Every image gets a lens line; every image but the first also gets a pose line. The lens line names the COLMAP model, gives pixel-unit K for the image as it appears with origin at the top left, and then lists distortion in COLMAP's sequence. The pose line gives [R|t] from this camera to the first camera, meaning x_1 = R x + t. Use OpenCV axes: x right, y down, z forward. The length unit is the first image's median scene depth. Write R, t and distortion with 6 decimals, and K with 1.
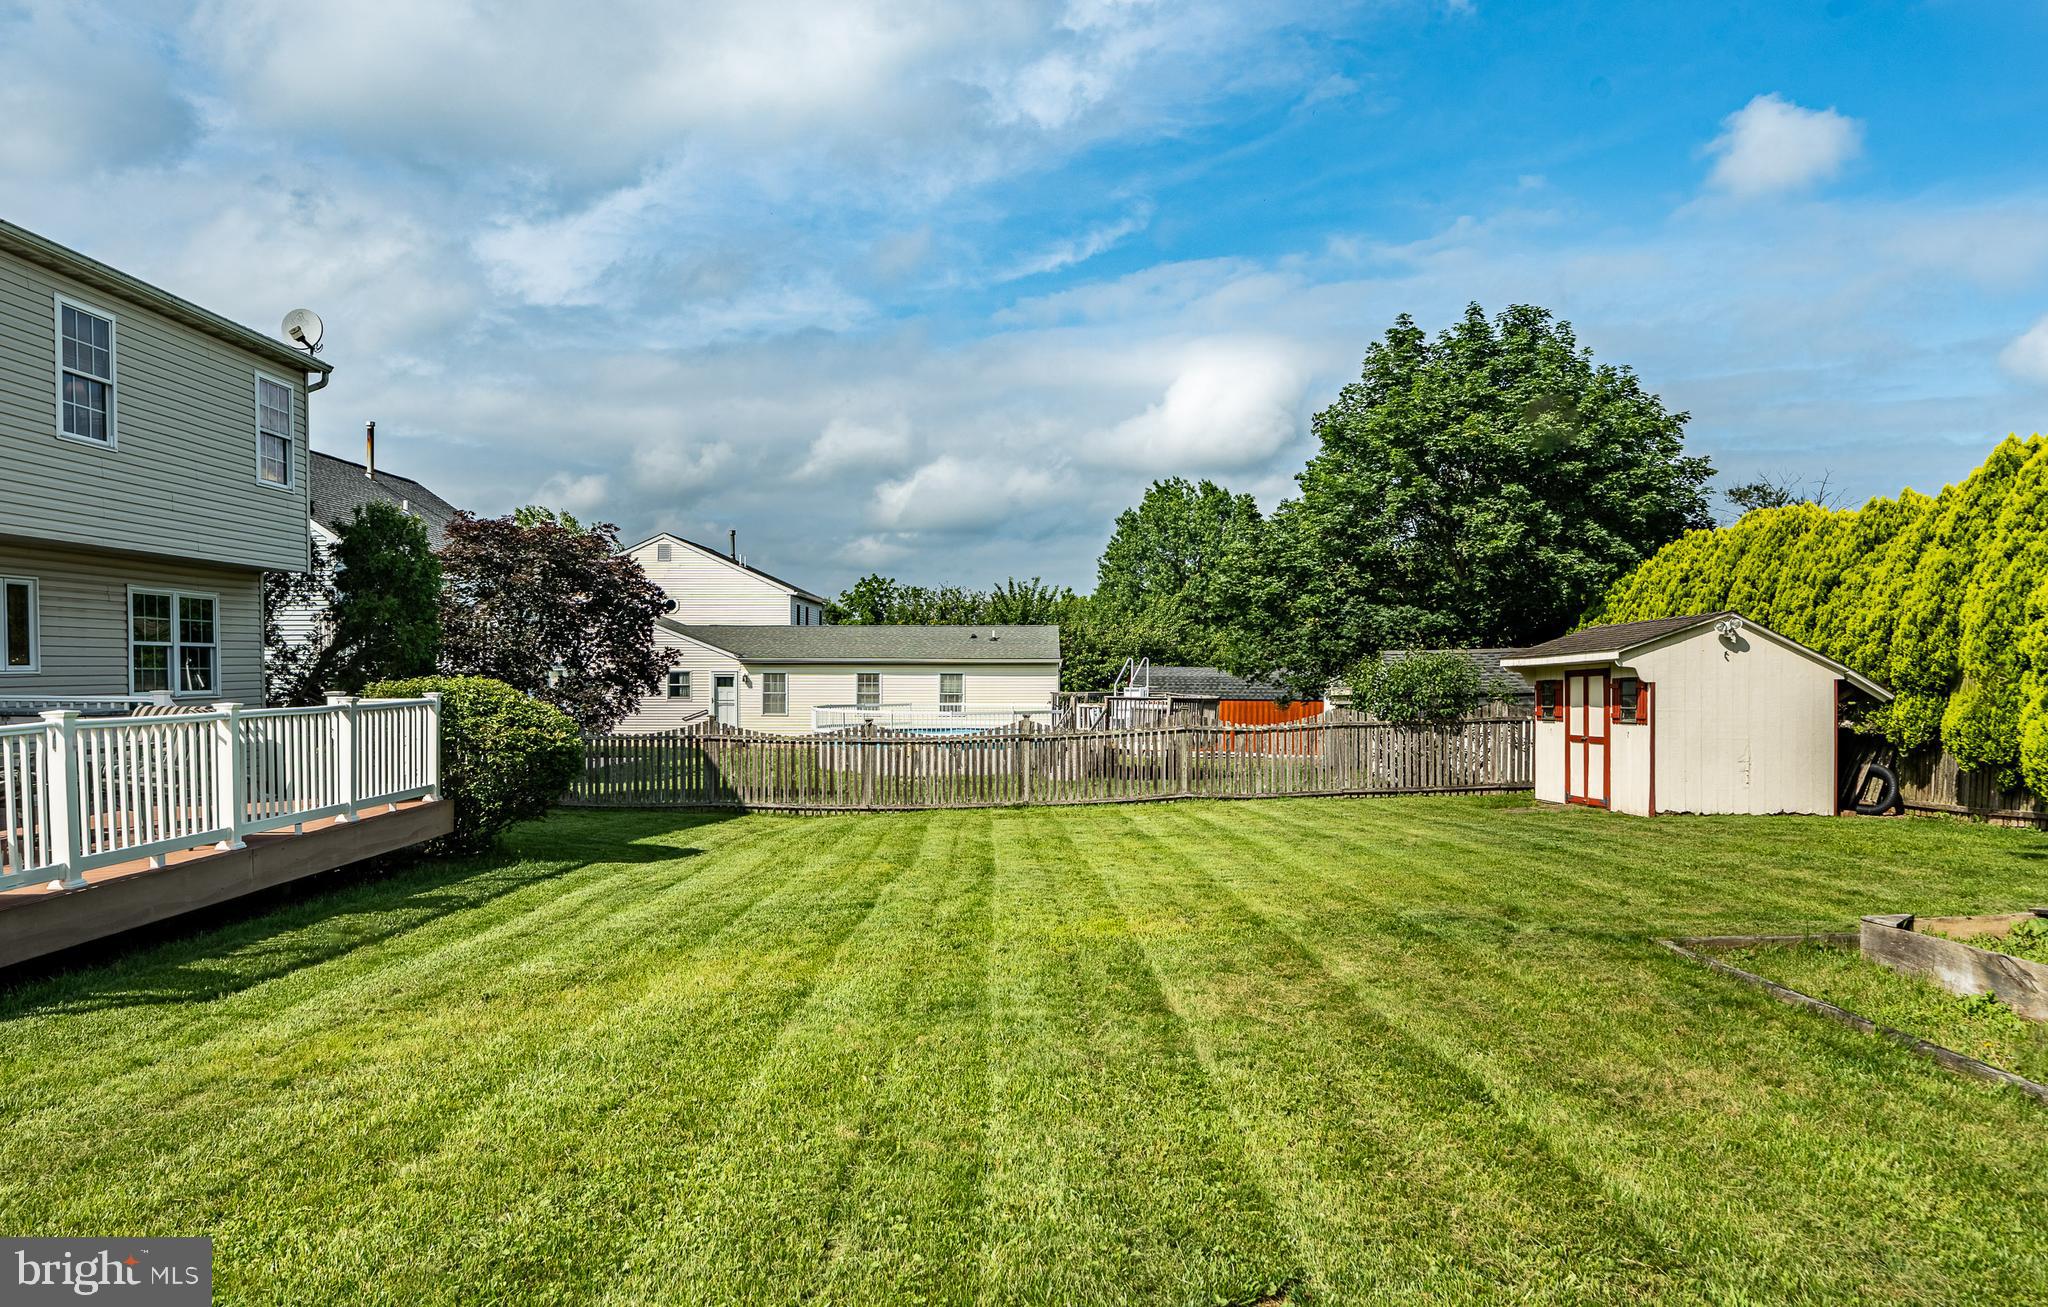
lens RADIAL K [[1454.0, 0, 1024.8], [0, 1454.0, 696.5], [0, 0, 1]] dist [0.002847, 0.002450]
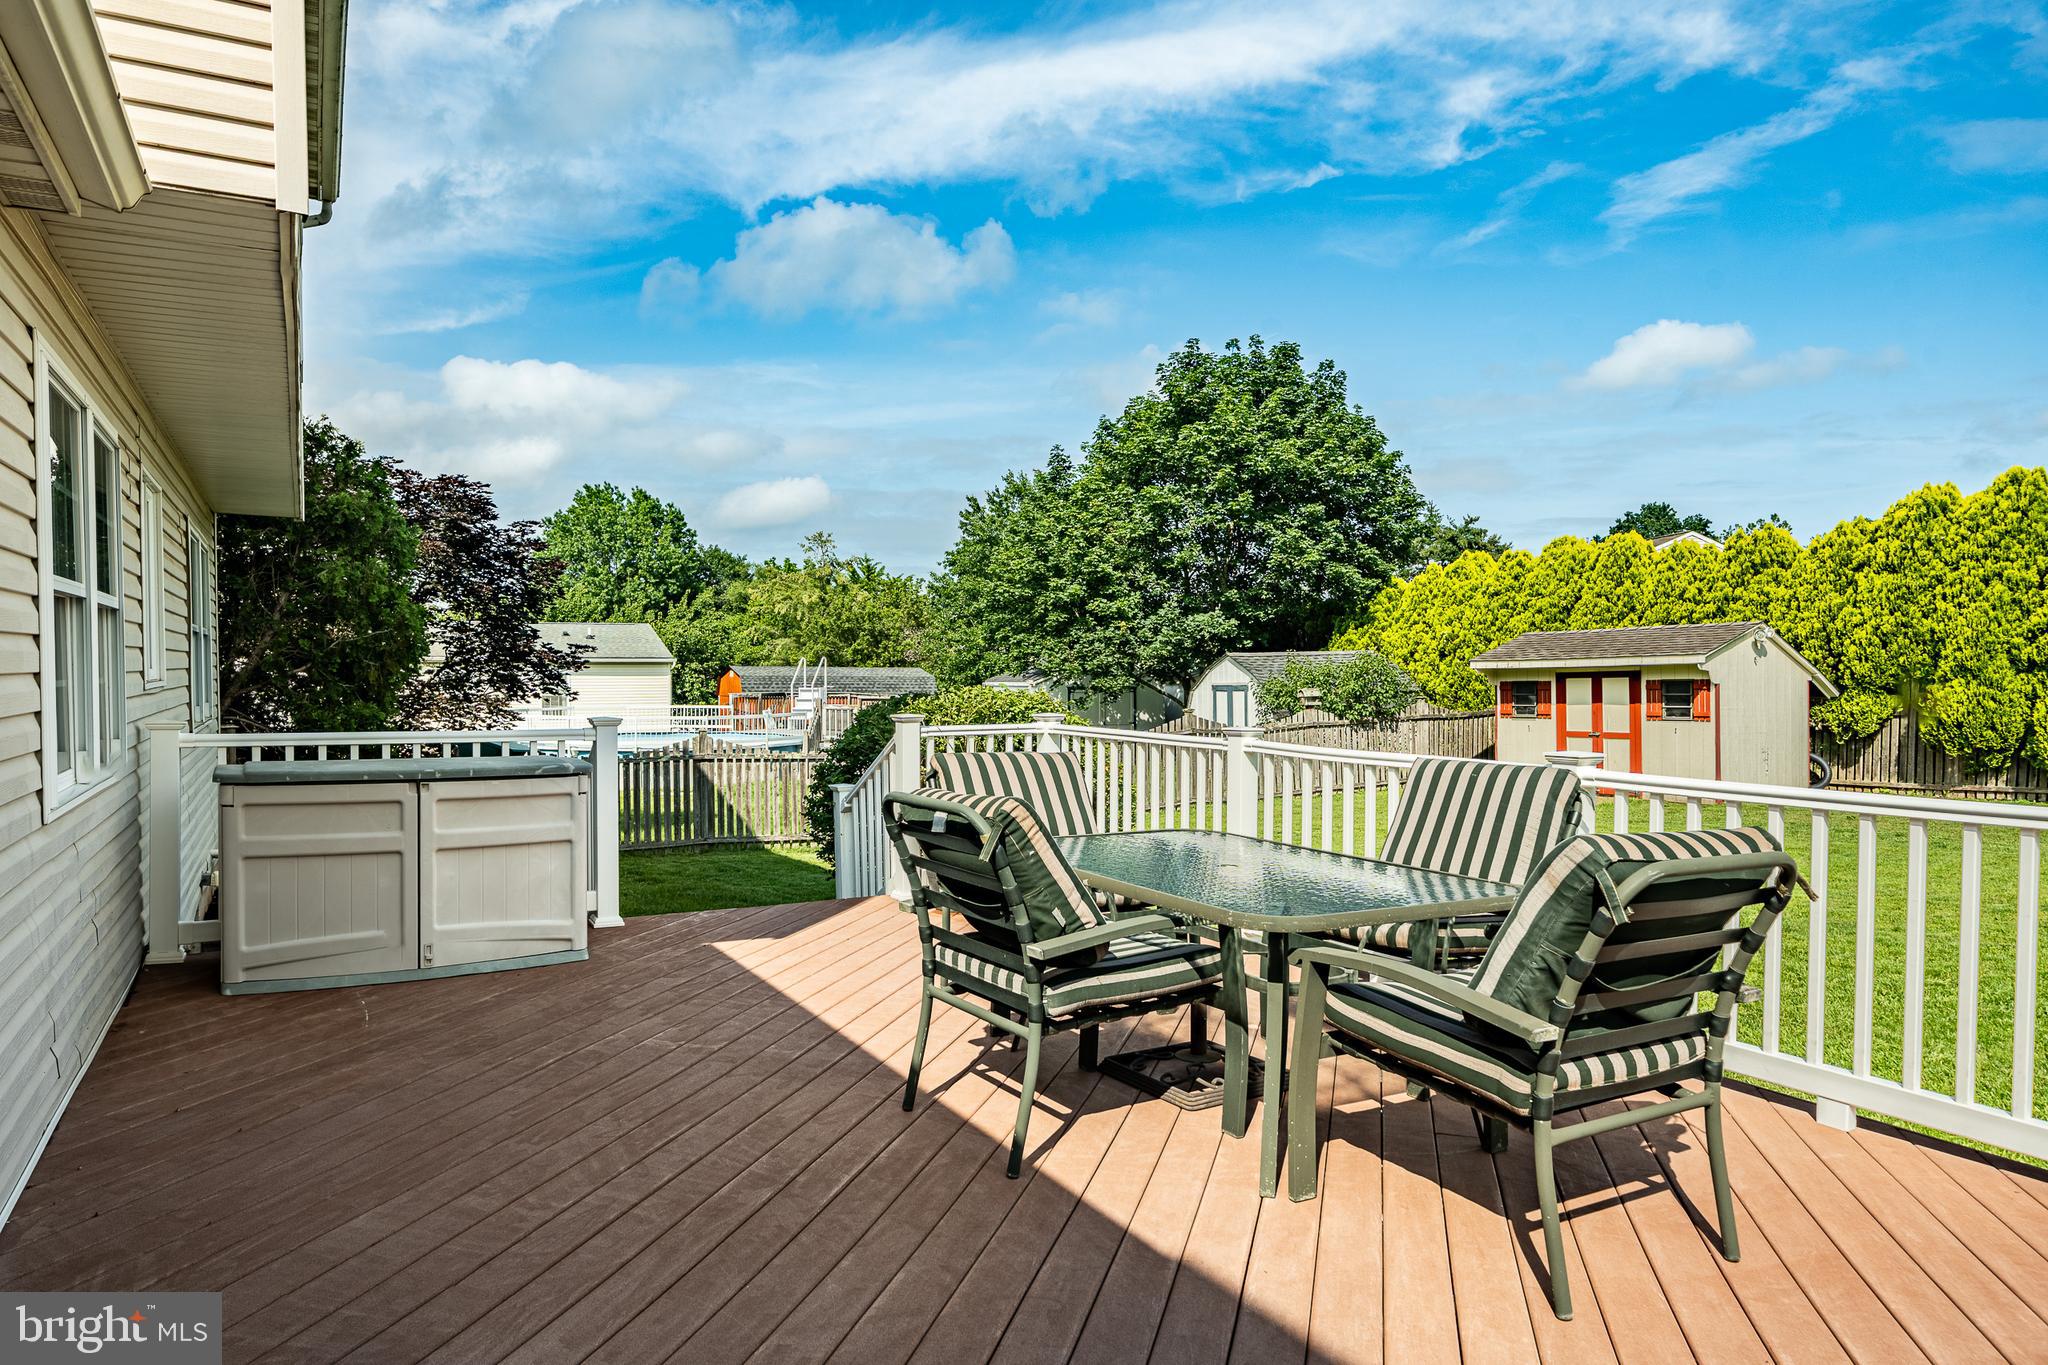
lens RADIAL K [[1282.4, 0, 1020.8], [0, 1282.4, 700.1], [0, 0, 1]] dist [0.010108, -0.001169]
pose [[0.874521, -0.011810, 0.484843, -0.461166], [0.009021, 0.999927, 0.008085, -0.008686], [-0.484903, -0.002697, 0.874564, 0.346766]]
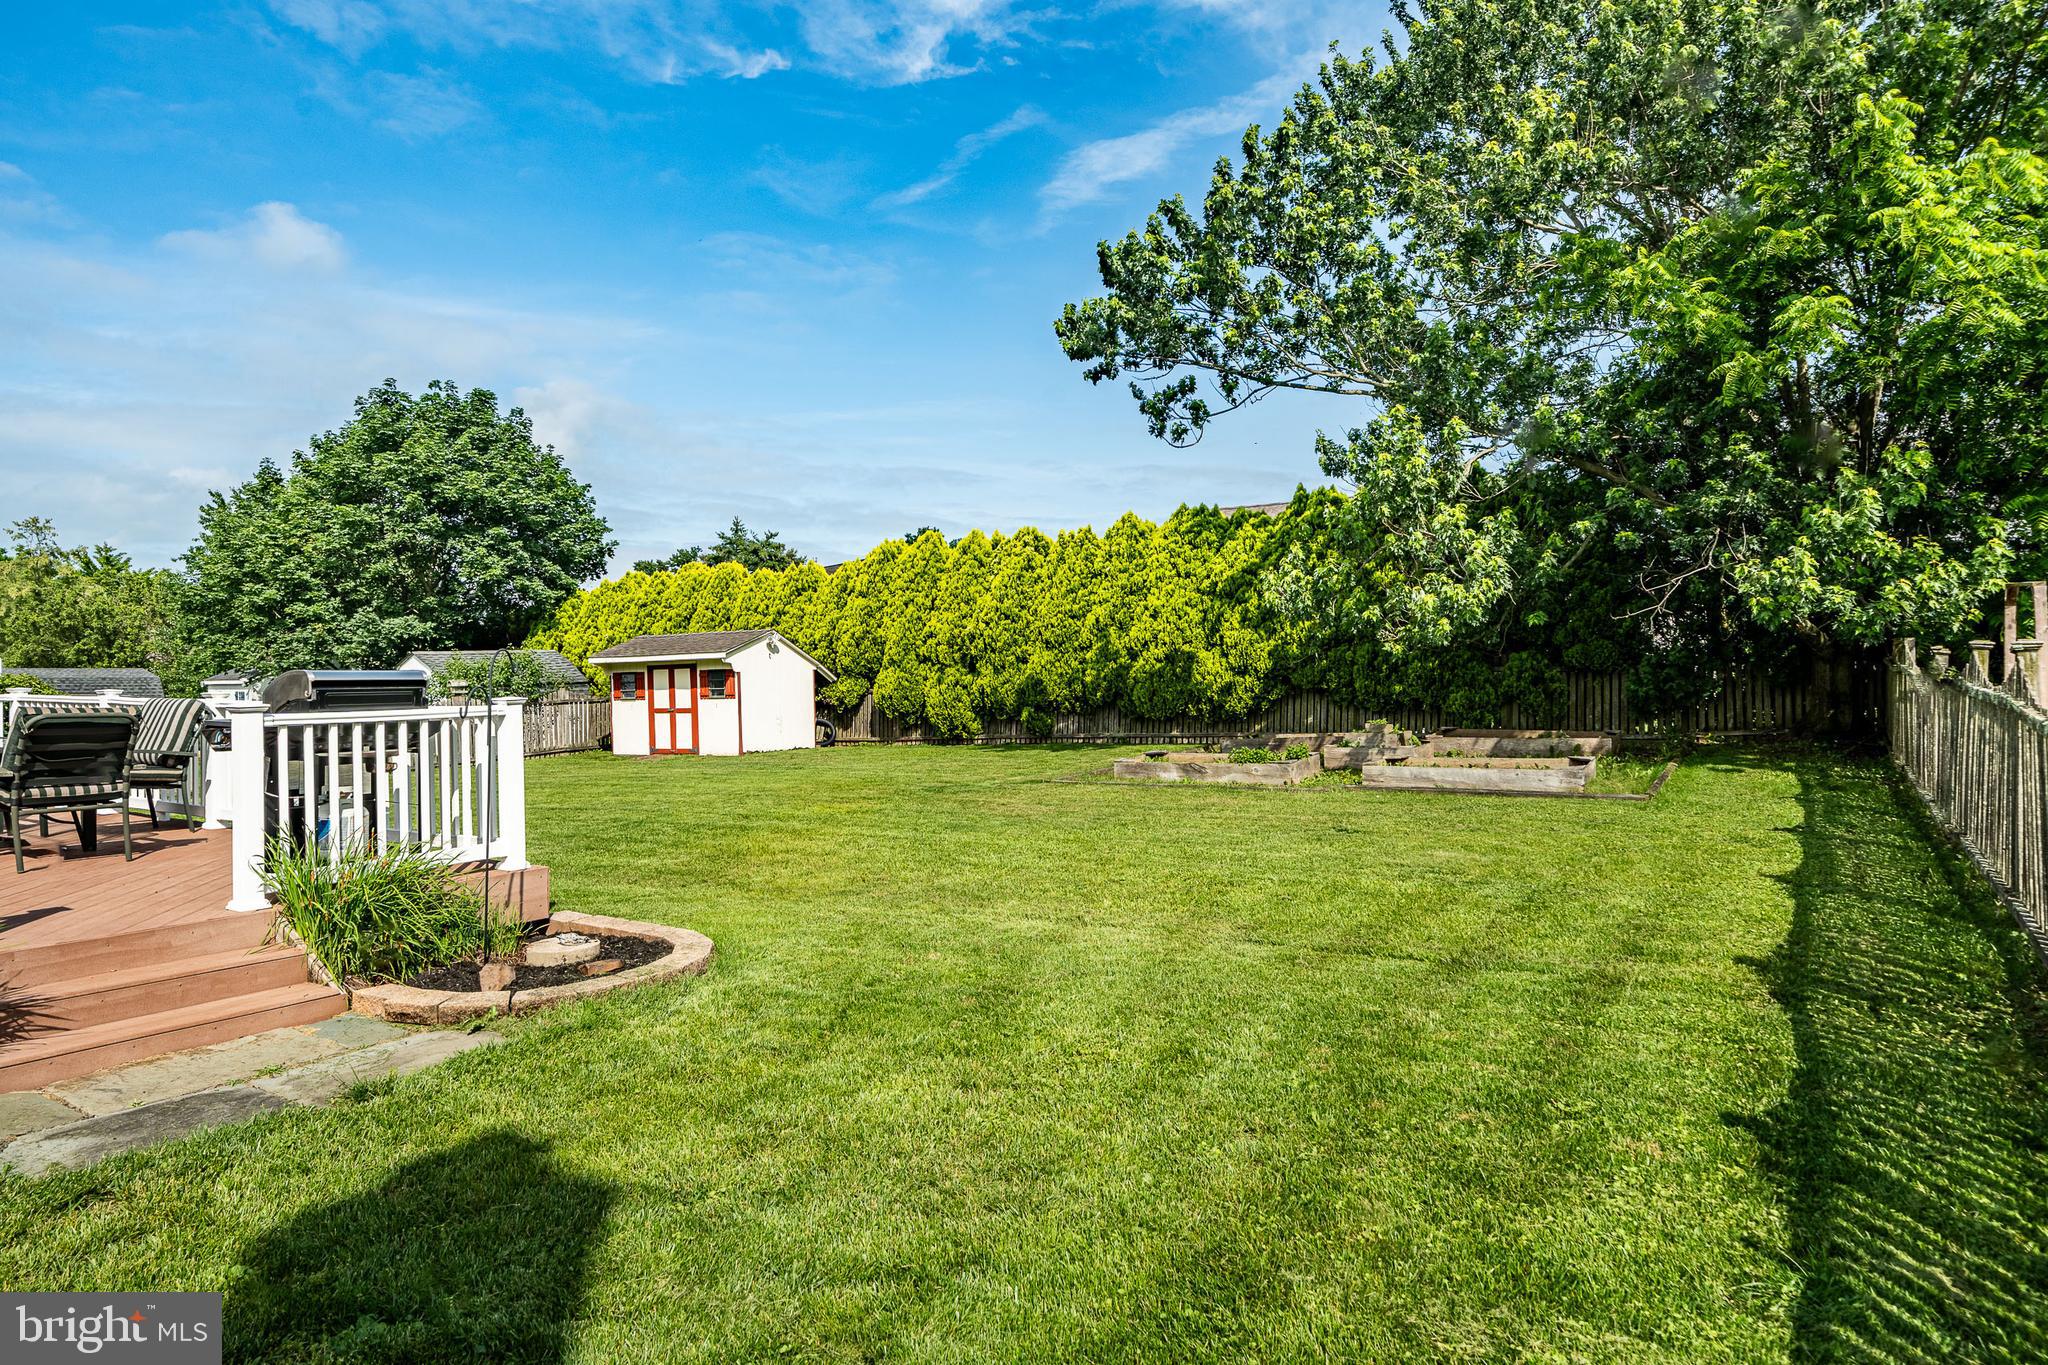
lens RADIAL K [[1235.0, 0, 1016.1], [0, 1235.0, 672.3], [0, 0, 1]] dist [0.000314, 0.000647]
pose [[0.536286, -0.008029, 0.843998, -0.499827], [0.022914, 0.999725, -0.005050, 0.004023], [-0.843725, 0.022048, 0.536322, 0.000711]]
